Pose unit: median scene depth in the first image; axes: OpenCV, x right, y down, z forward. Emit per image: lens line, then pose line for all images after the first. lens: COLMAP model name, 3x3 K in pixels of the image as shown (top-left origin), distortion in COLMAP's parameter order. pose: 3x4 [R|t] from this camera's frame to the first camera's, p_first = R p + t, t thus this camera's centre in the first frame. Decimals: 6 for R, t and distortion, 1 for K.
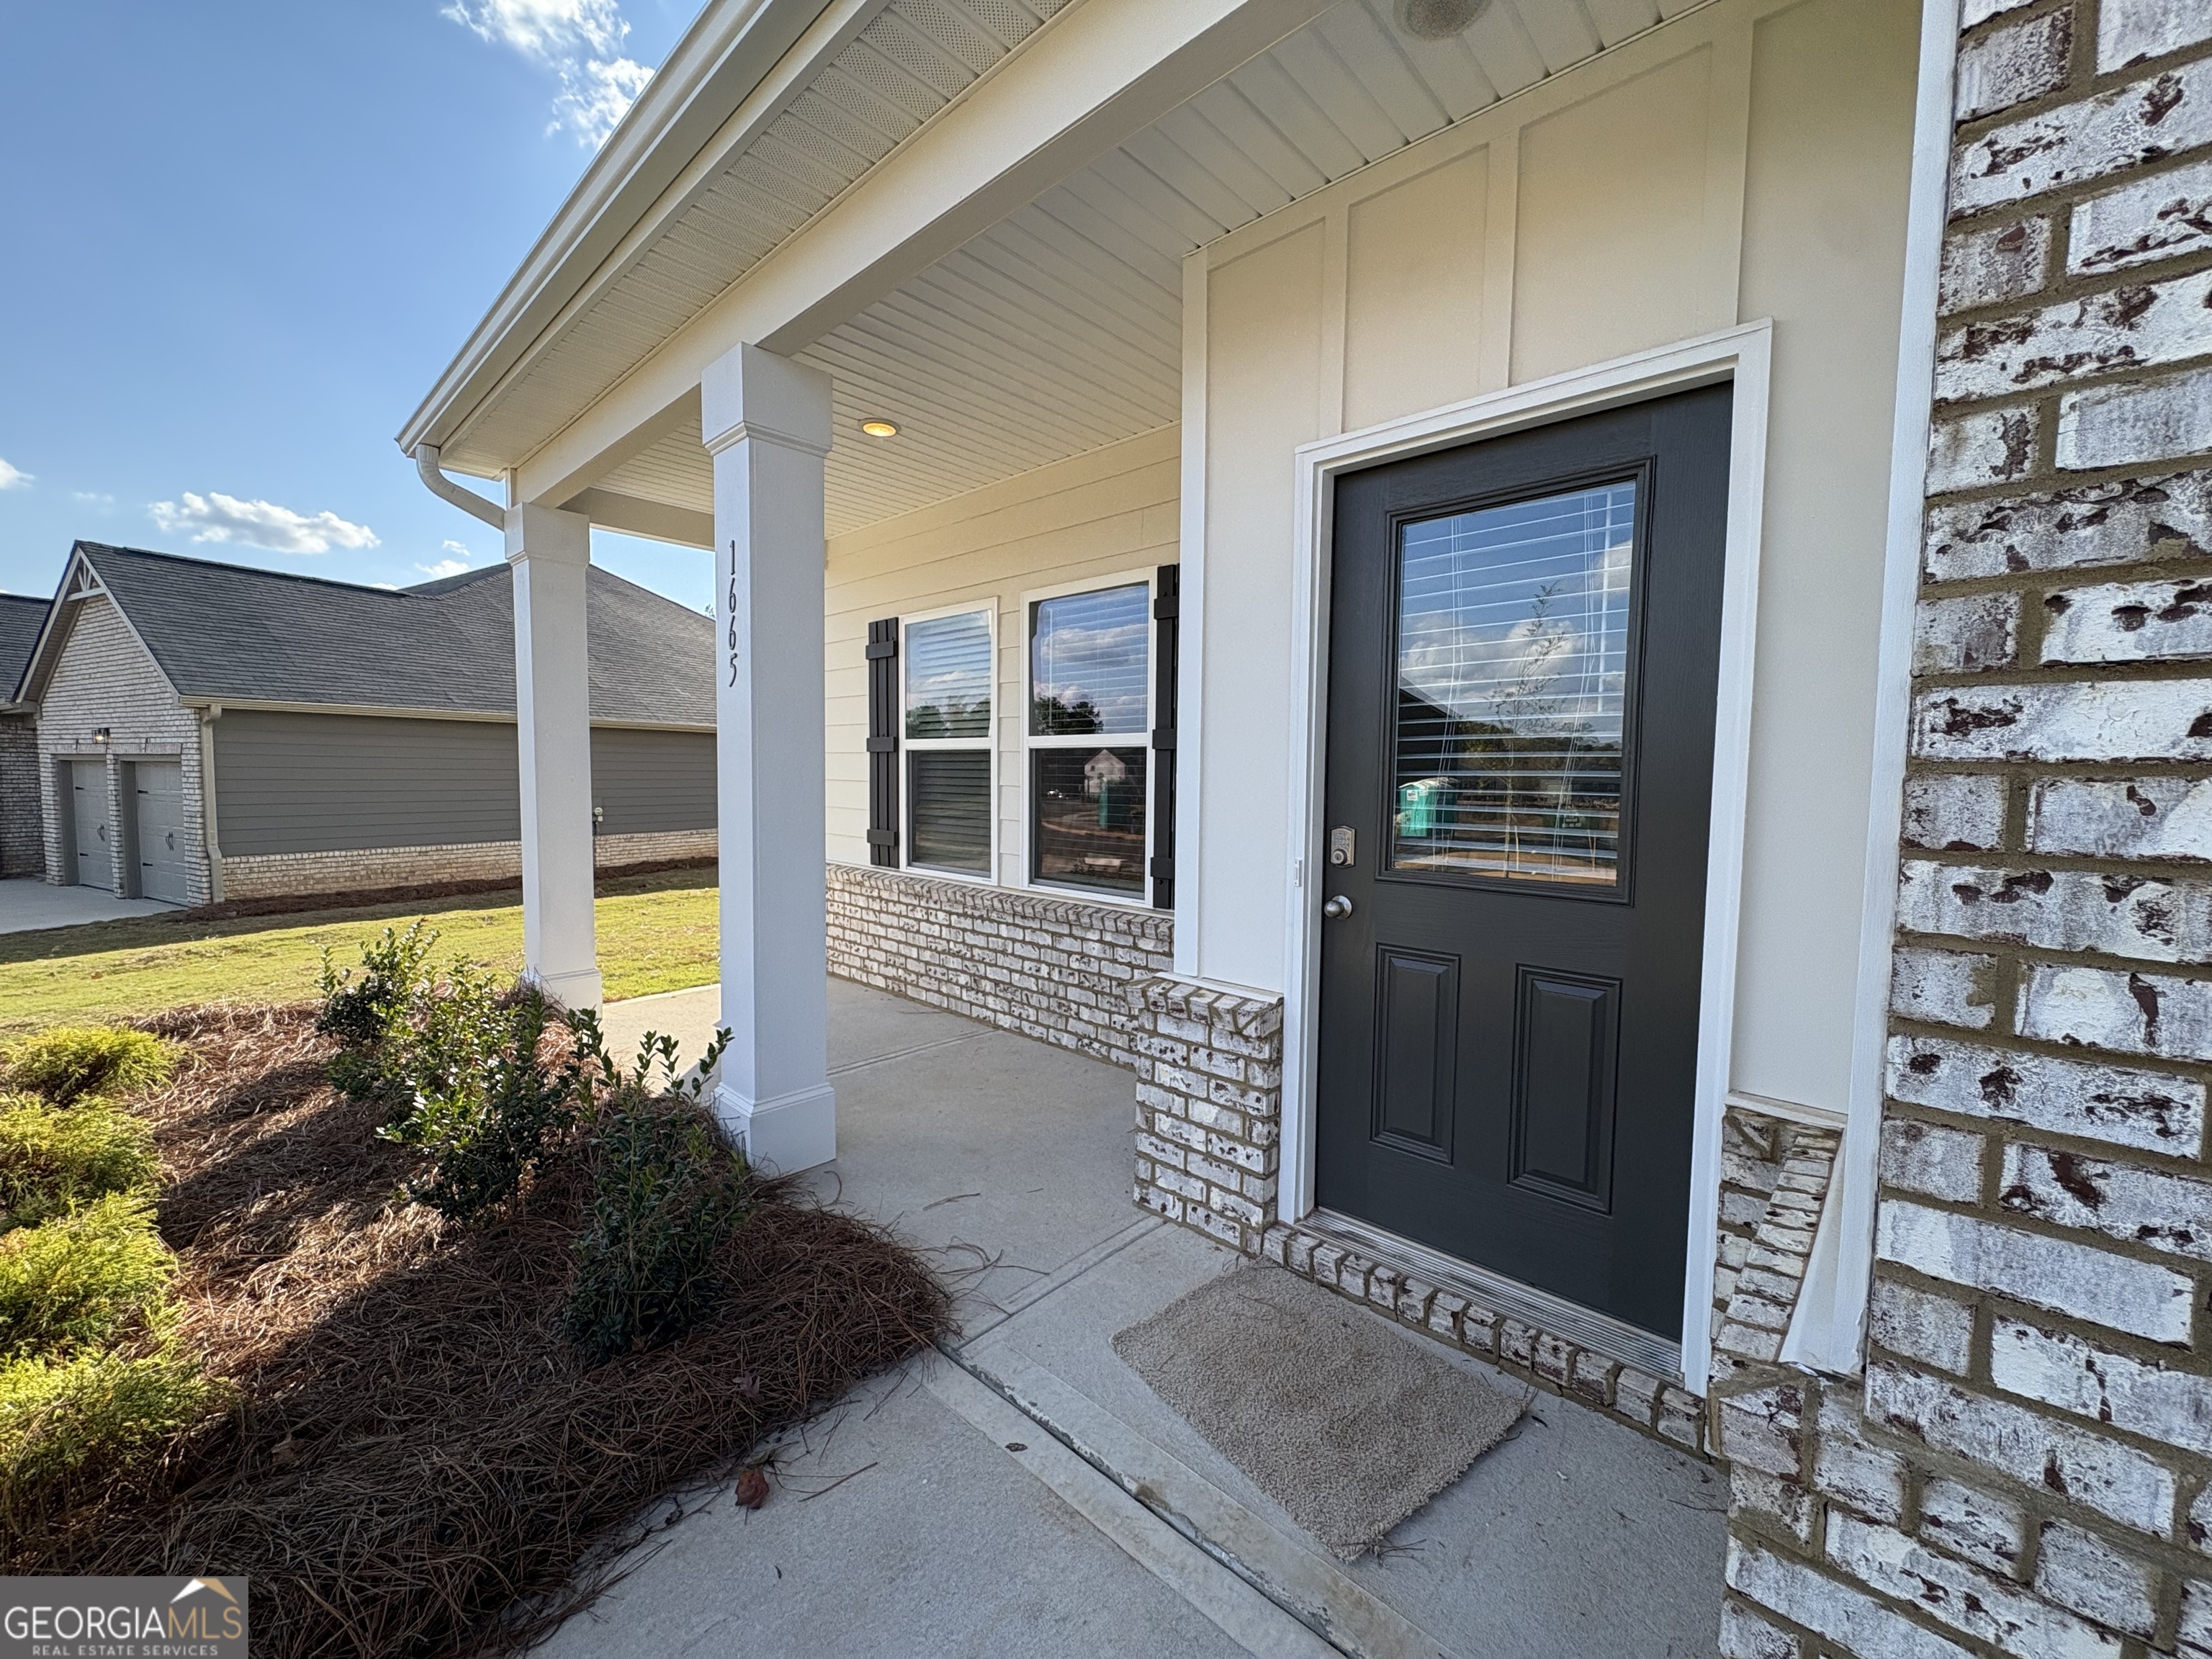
lens RADIAL K [[886.2, 0, 1105.9], [0, 886.2, 826.4], [0, 0, 1]] dist [-0.000848, -0.000017]
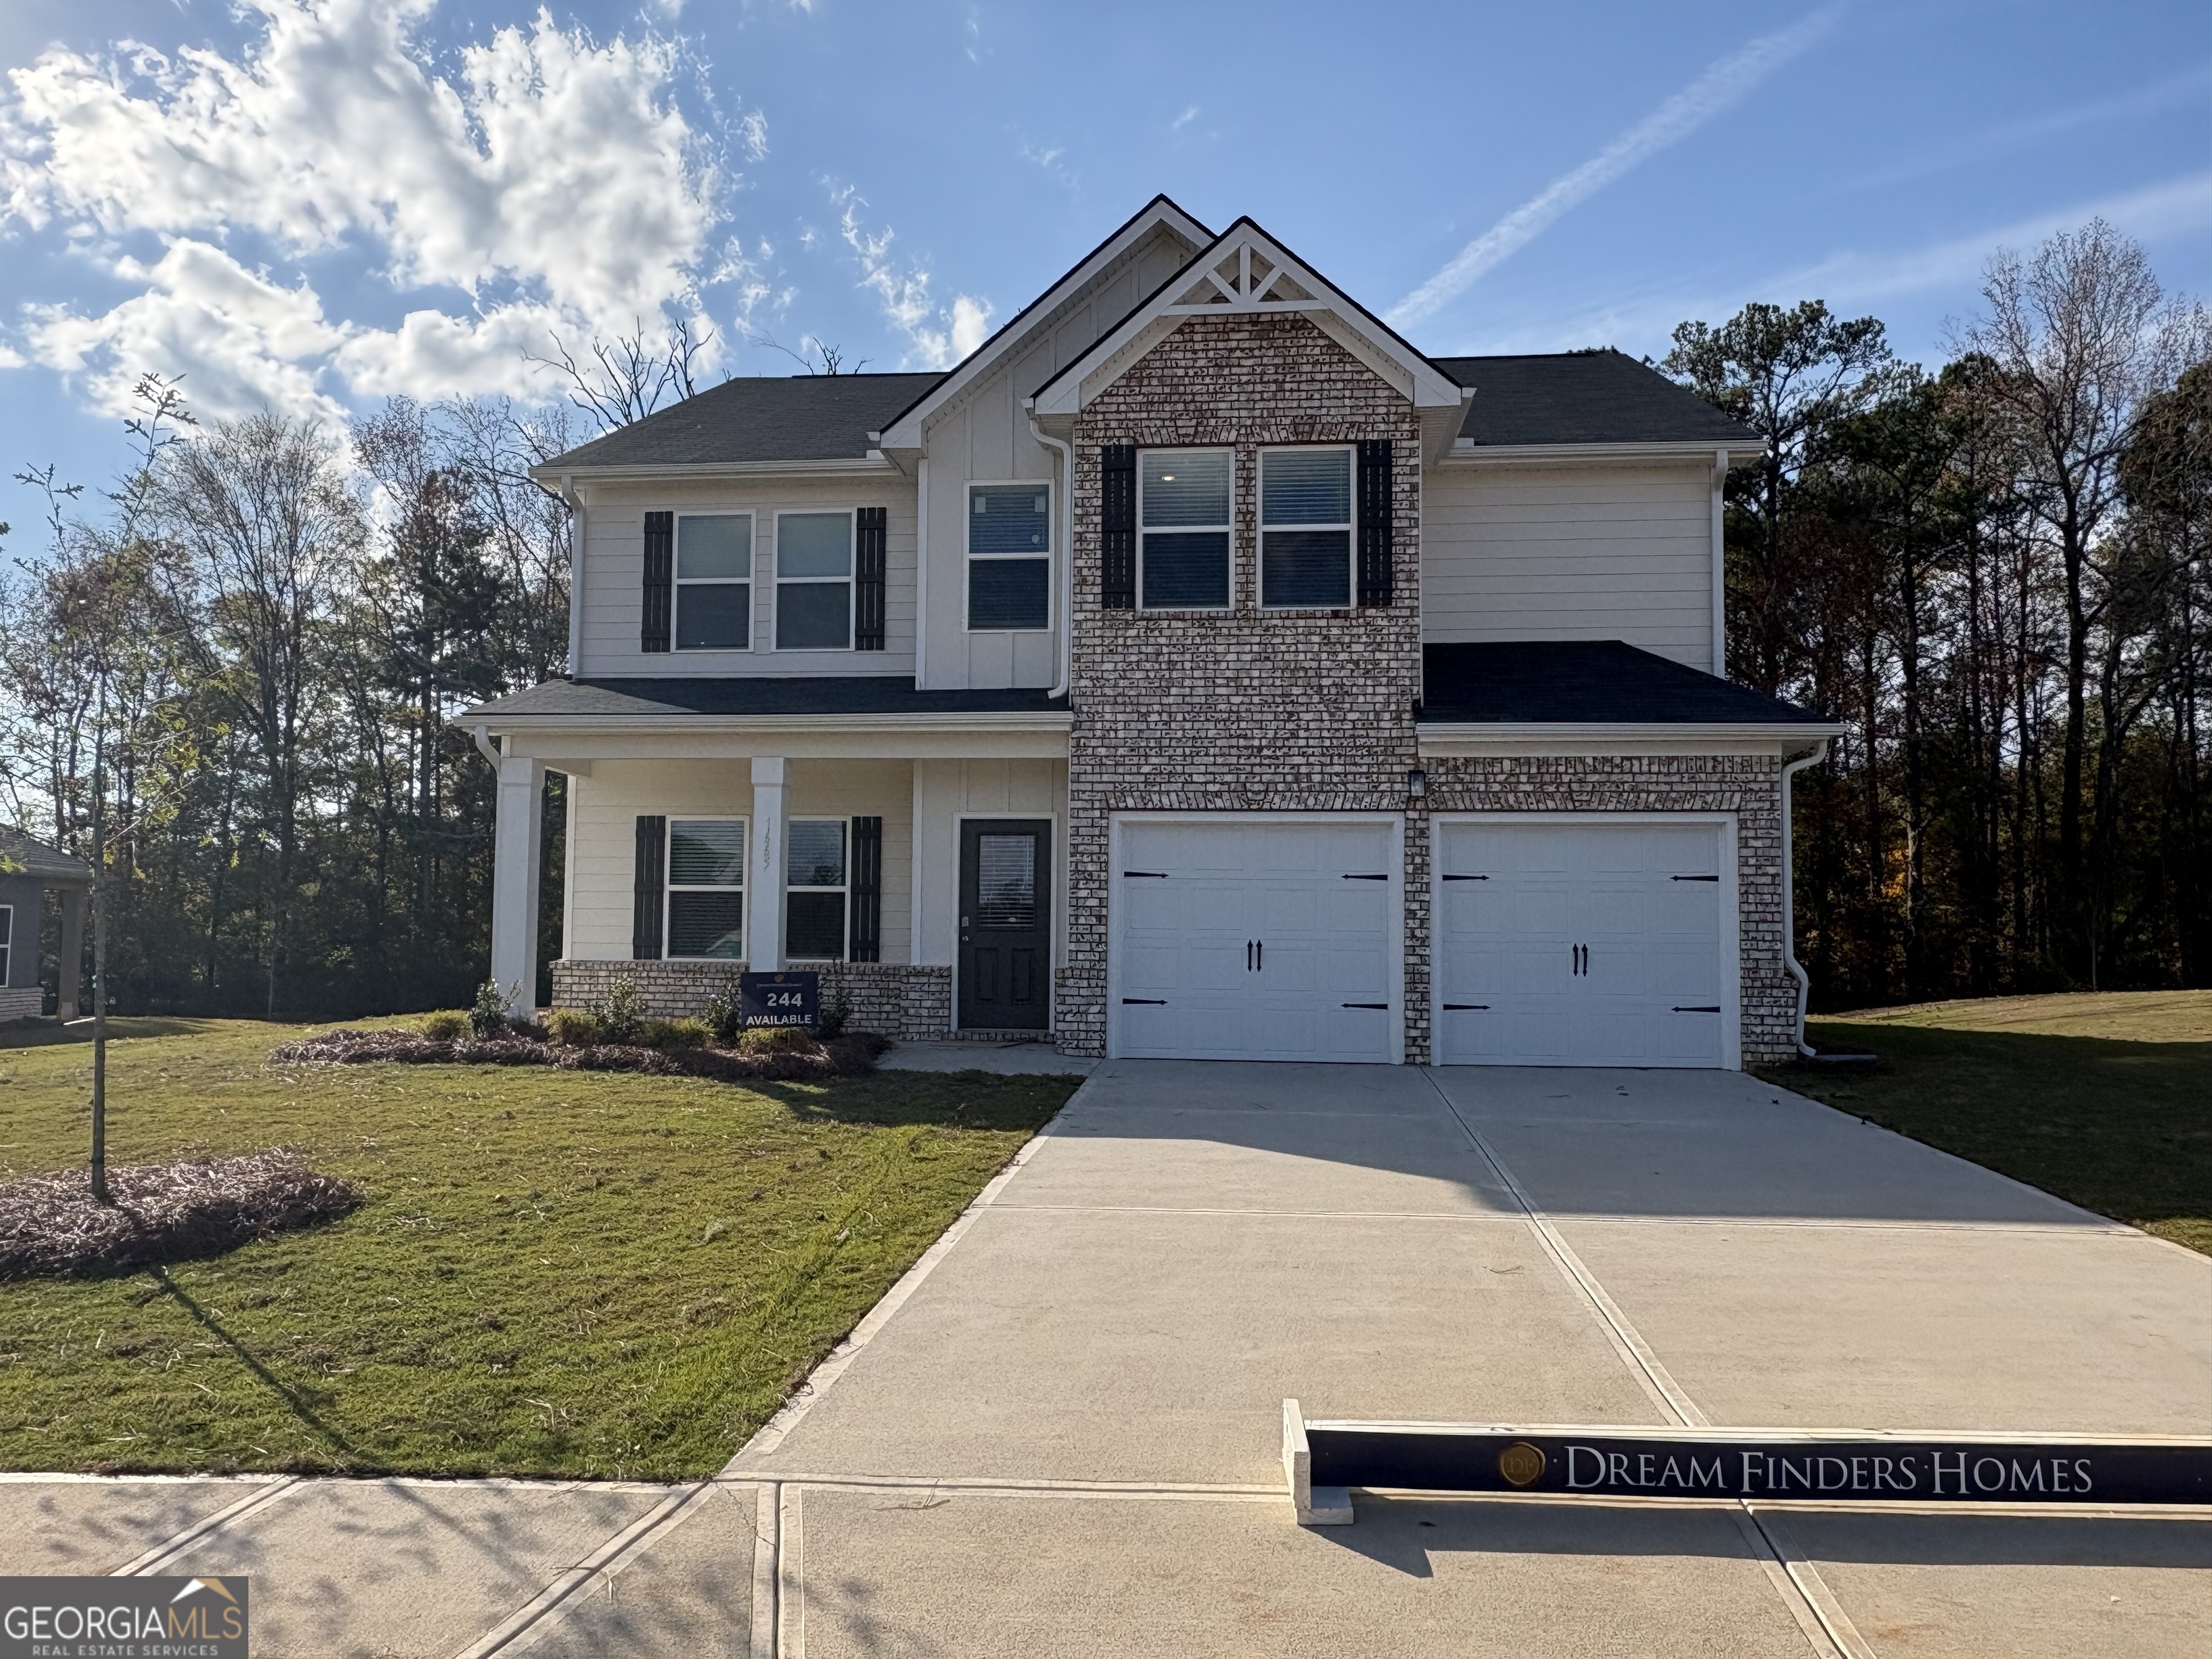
lens RADIAL K [[1555.0, 0, 1106.0], [0, 1555.0, 829.5], [0, 0, 1]] dist [-0.003311, -0.001292]
pose [[0.793637, 0.036371, 0.607303, -1.340367], [0.036392, 0.993586, -0.107064, 0.148304], [-0.607302, 0.107071, 0.787223, -1.865731]]
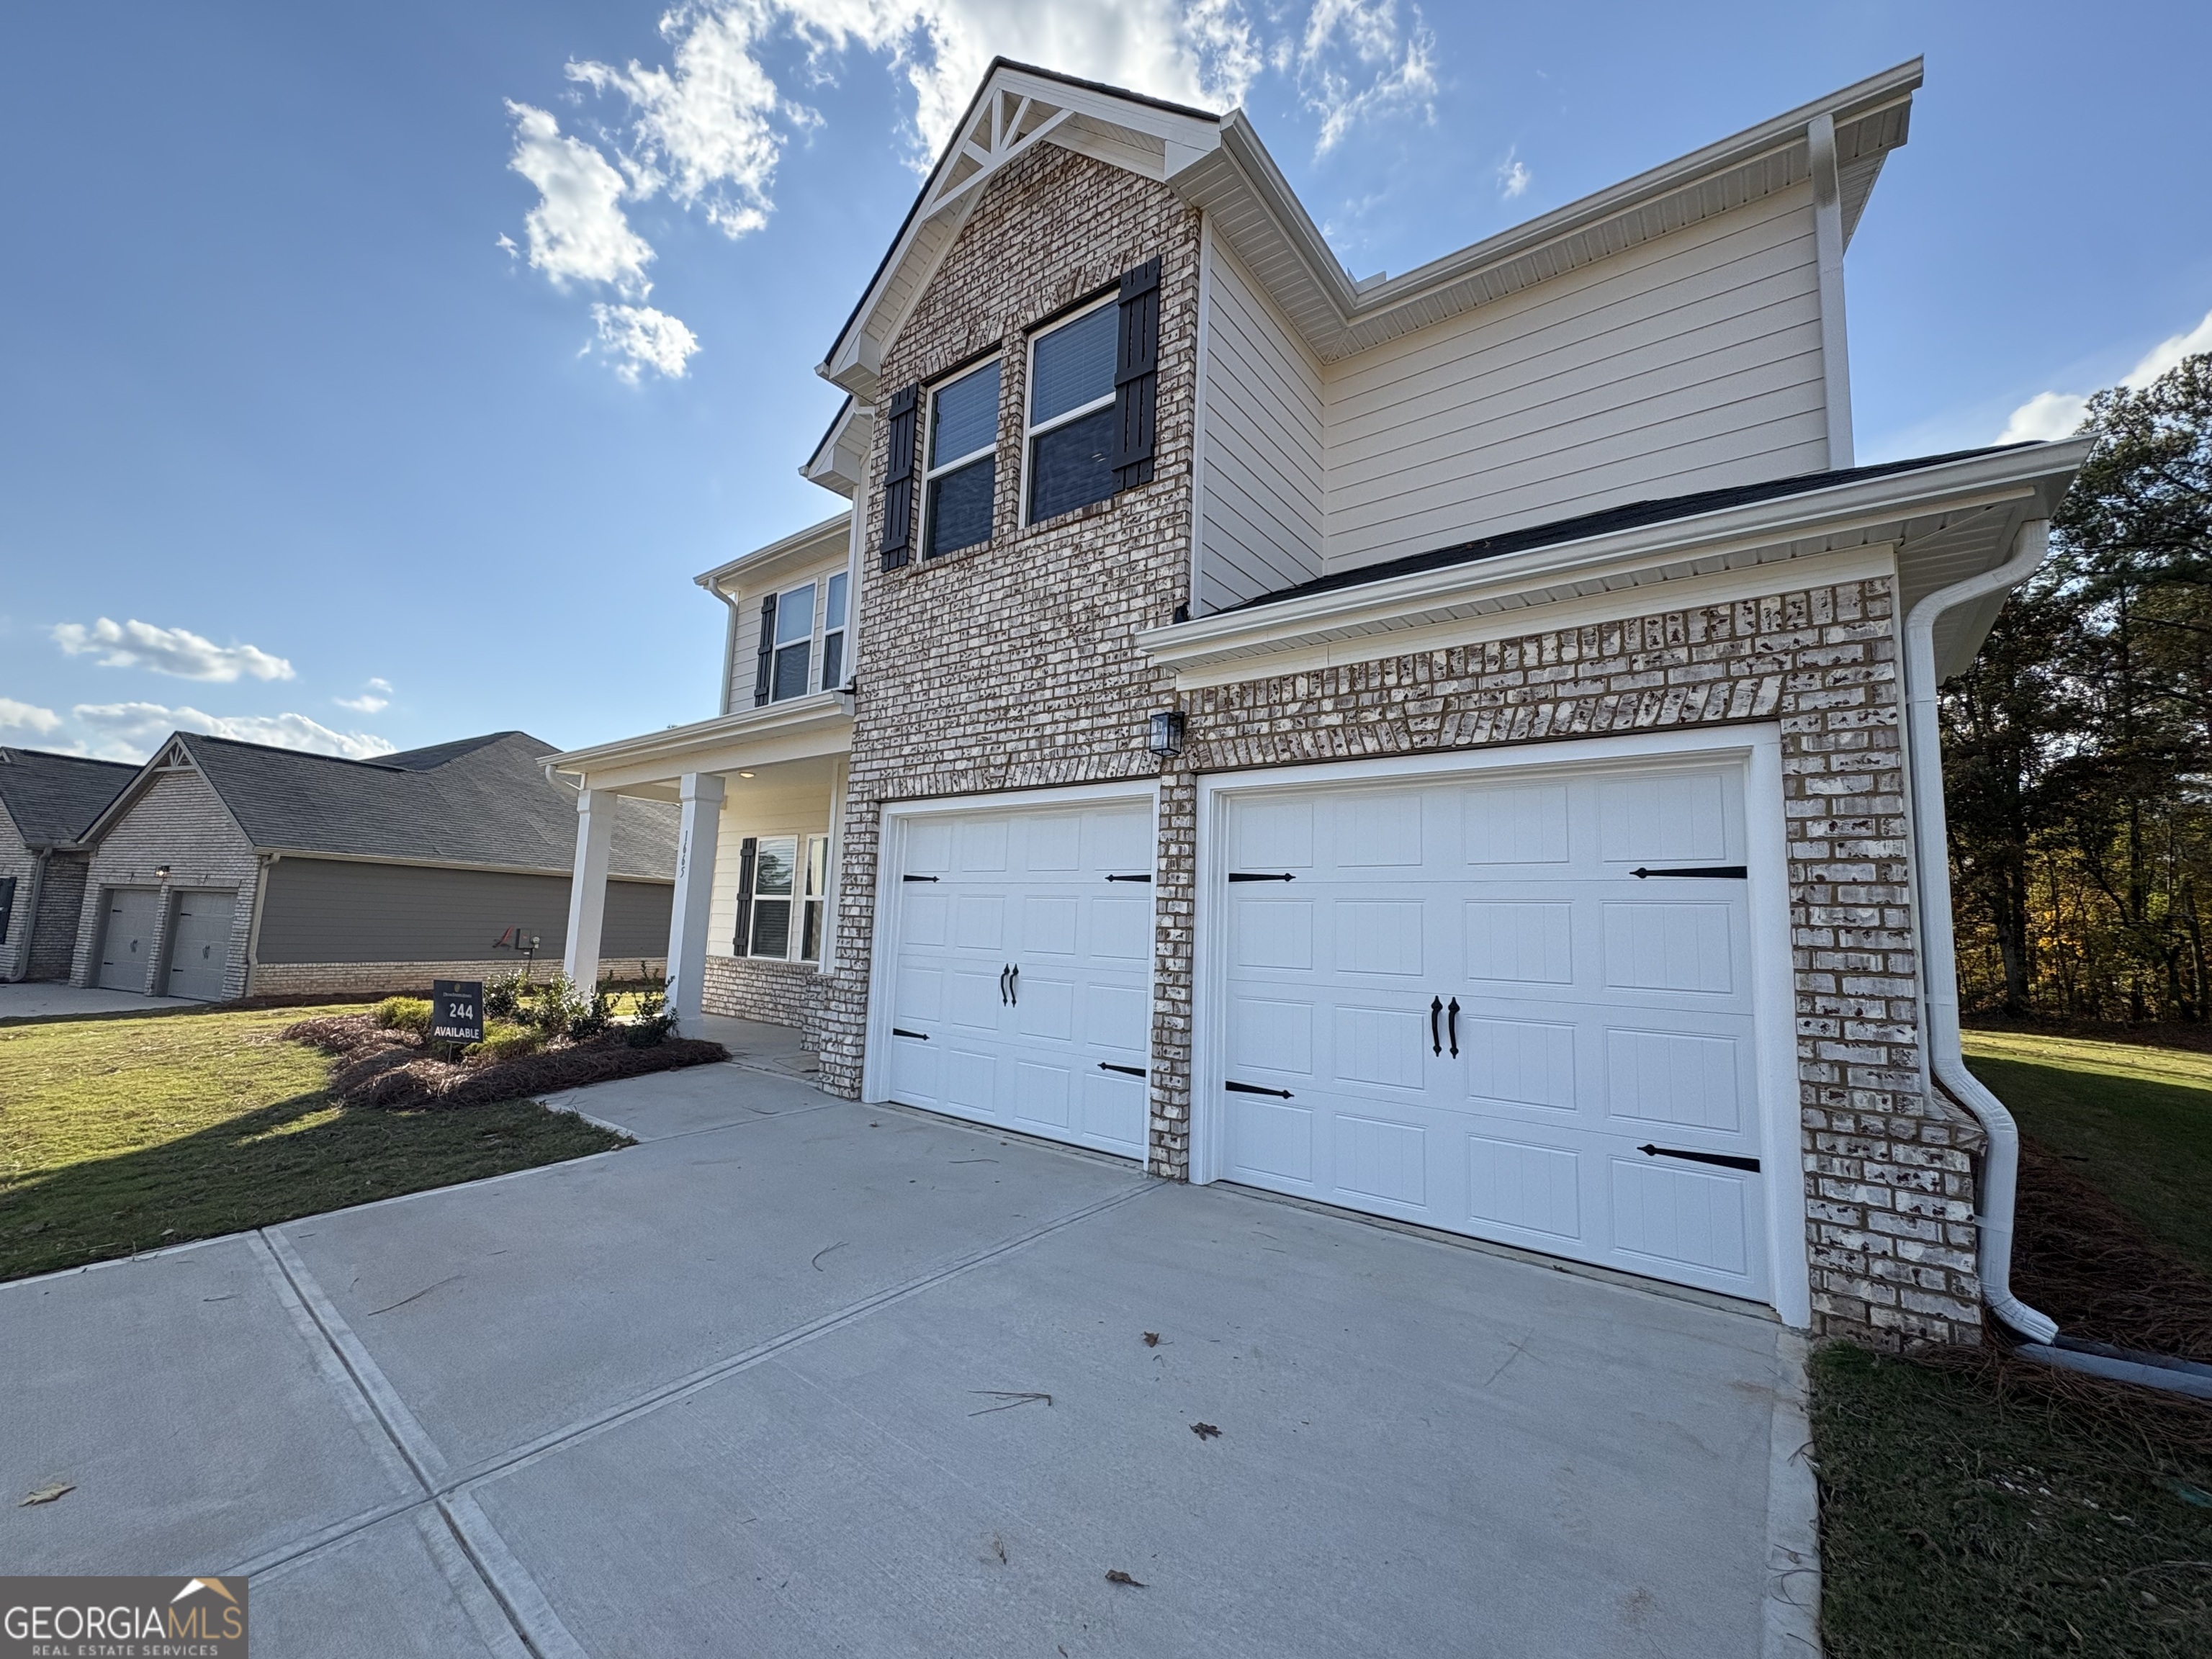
lens RADIAL K [[855.0, 0, 1130.4], [0, 855.0, 828.9], [0, 0, 1]] dist [-0.001217, -0.000411]
pose [[0.993091, 0.035064, 0.111987, 0.407901], [-0.015423, 0.985037, -0.171649, 0.079625], [-0.116331, 0.168736, 0.978772, -1.071546]]
